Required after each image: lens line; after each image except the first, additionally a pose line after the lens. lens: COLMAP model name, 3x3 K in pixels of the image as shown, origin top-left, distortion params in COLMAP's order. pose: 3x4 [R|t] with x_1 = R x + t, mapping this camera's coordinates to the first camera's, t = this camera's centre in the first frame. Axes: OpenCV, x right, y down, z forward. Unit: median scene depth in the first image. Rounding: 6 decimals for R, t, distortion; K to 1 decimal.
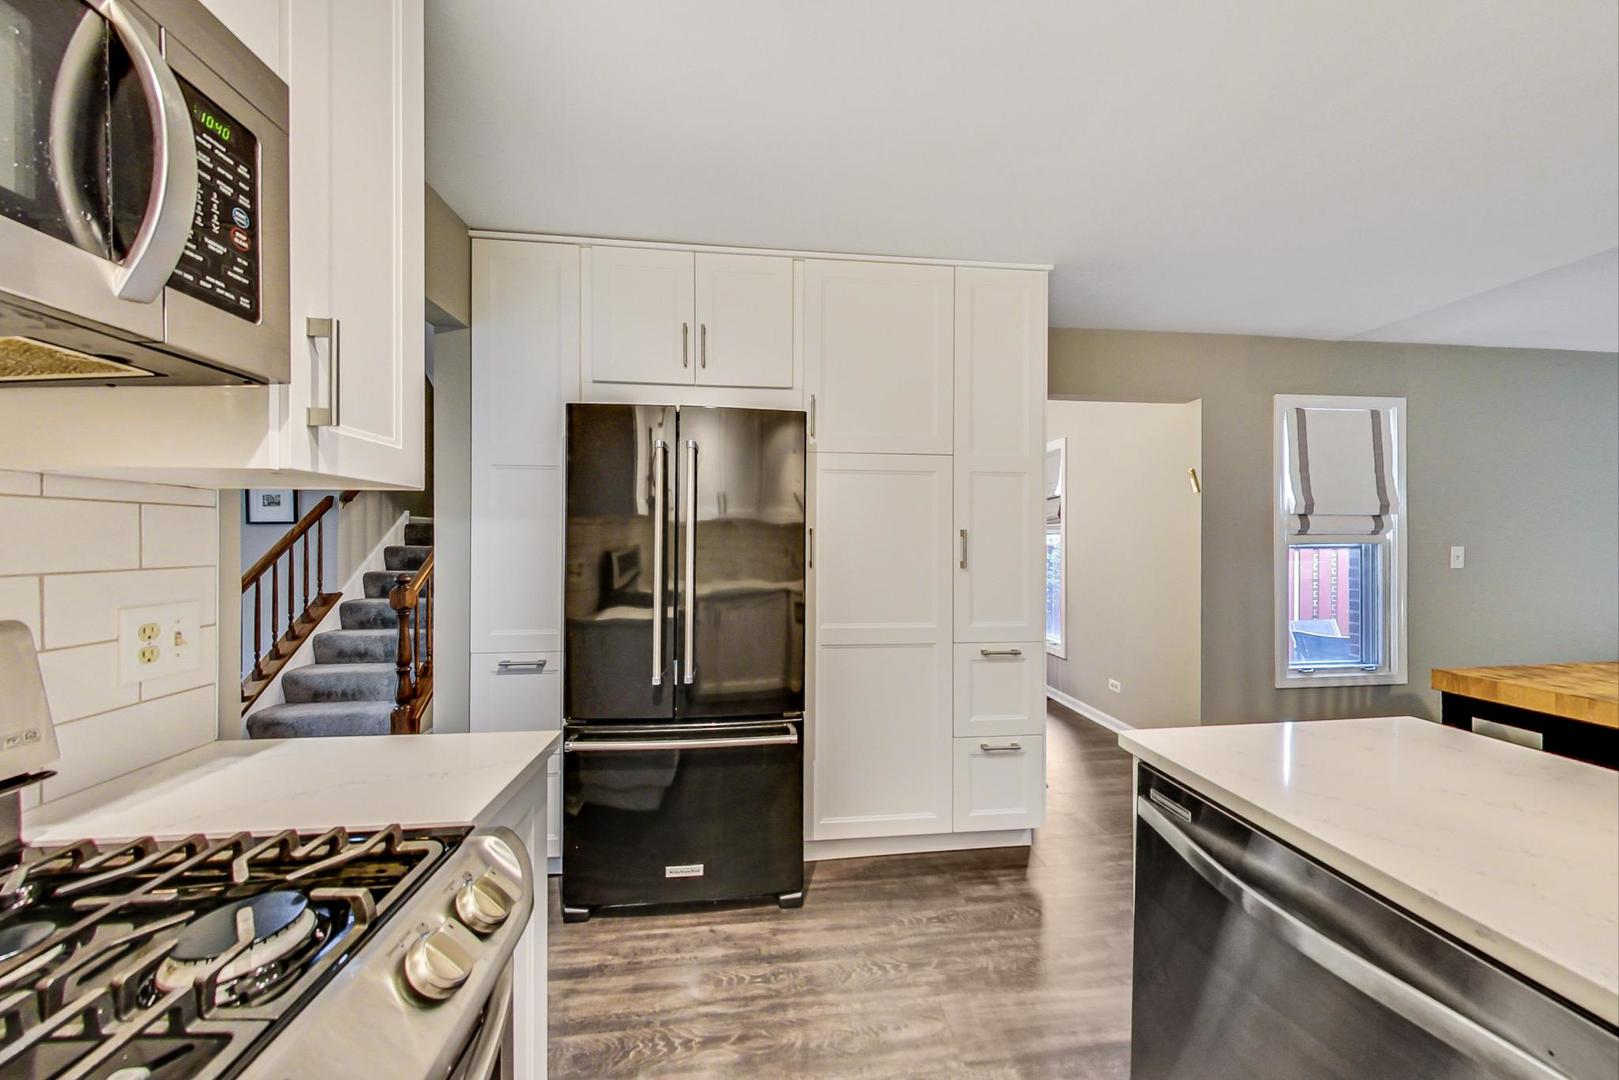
lens RADIAL K [[542.9, 0, 813.2], [0, 542.9, 541.0], [0, 0, 1]] dist [-0.000602, -0.000261]
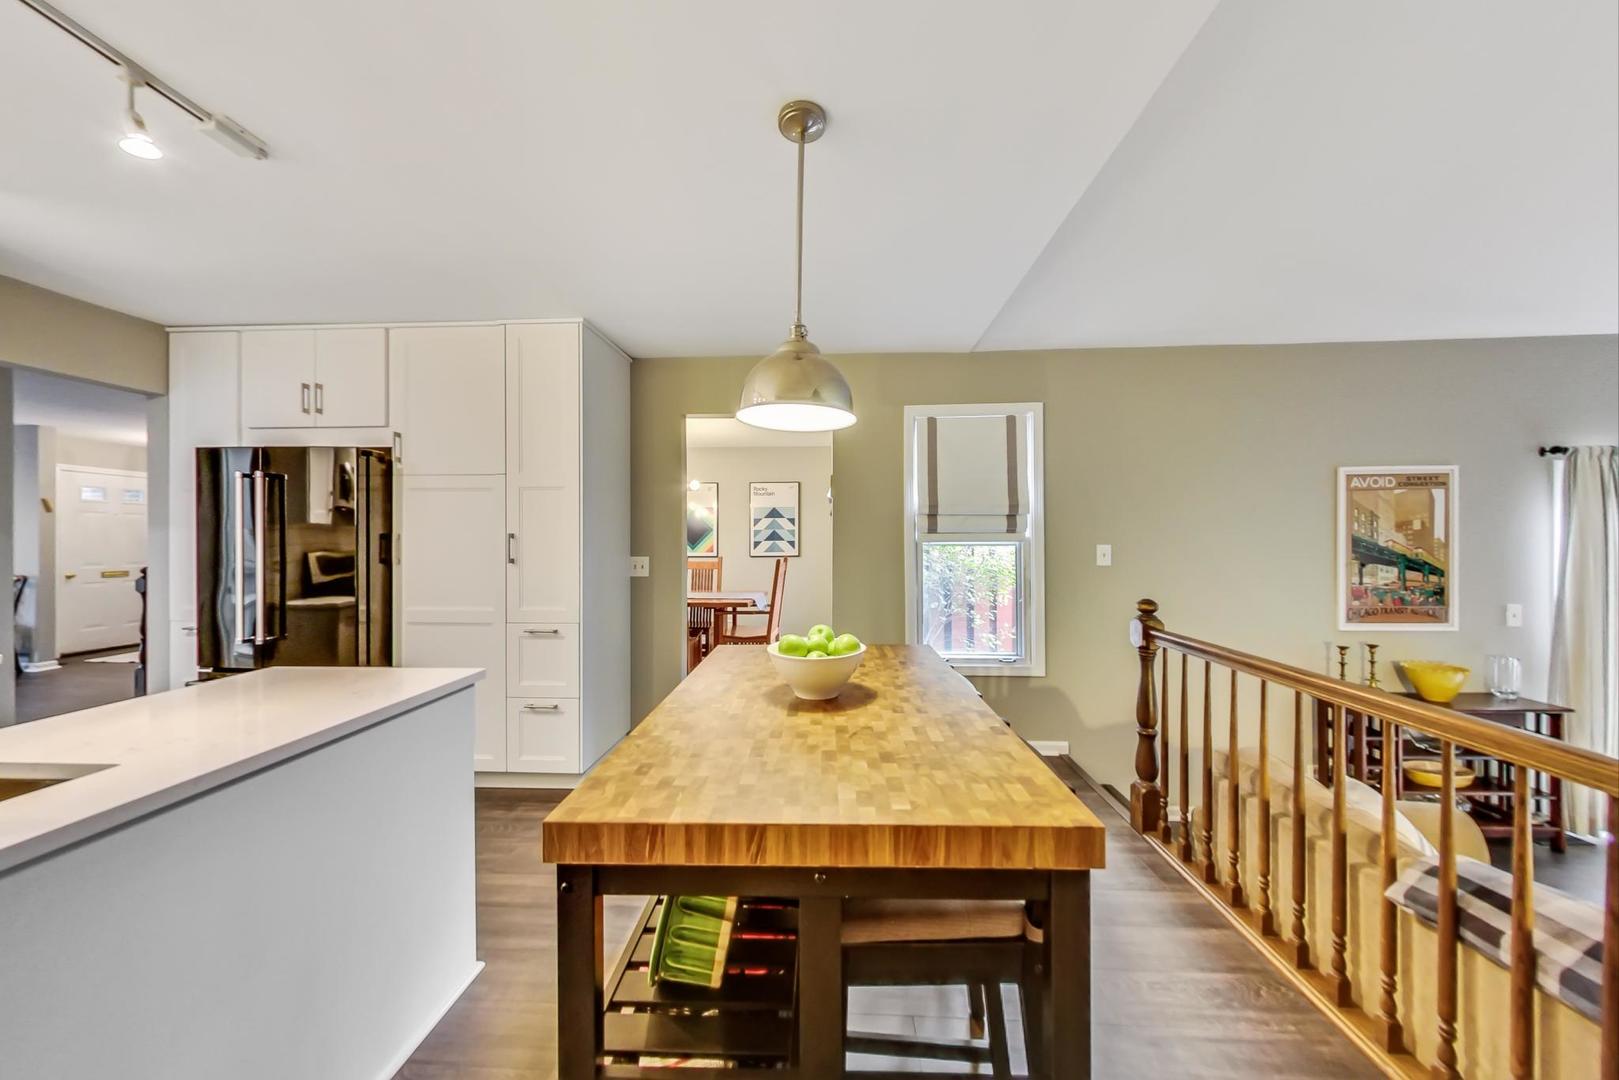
lens RADIAL K [[542.9, 0, 813.1], [0, 542.9, 544.8], [0, 0, 1]] dist [-0.000602, -0.000261]
pose [[0.988750, -0.008873, -0.149314, 0.823603], [0.007538, 0.999926, -0.009498, 0.017503], [0.149388, 0.008266, 0.988744, -0.100465]]
